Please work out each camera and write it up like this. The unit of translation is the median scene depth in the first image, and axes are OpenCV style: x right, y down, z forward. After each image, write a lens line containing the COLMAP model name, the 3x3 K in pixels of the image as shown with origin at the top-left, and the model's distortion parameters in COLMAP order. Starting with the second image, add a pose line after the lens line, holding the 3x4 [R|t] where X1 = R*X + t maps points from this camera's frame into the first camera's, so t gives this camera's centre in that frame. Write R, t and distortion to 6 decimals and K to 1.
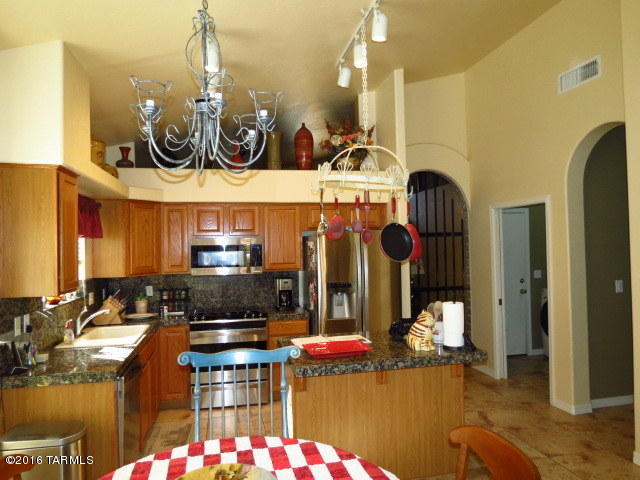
lens RADIAL K [[449.4, 0, 320.0], [0, 449.4, 240.0], [0, 0, 1]] dist [-0.038146, 0.001697]
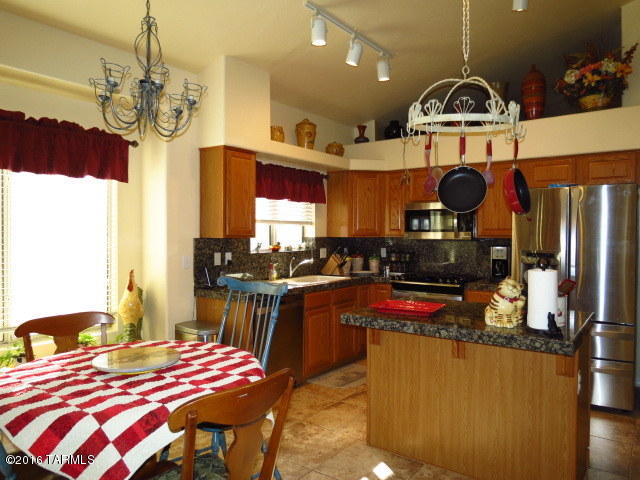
lens RADIAL K [[449.4, 0, 320.0], [0, 449.4, 240.0], [0, 0, 1]] dist [-0.038146, 0.001697]
pose [[0.659067, 0.033270, -0.751348, 0.587098], [-0.002440, 0.999110, 0.042101, 0.059948], [0.752081, -0.025914, 0.658562, 0.240619]]
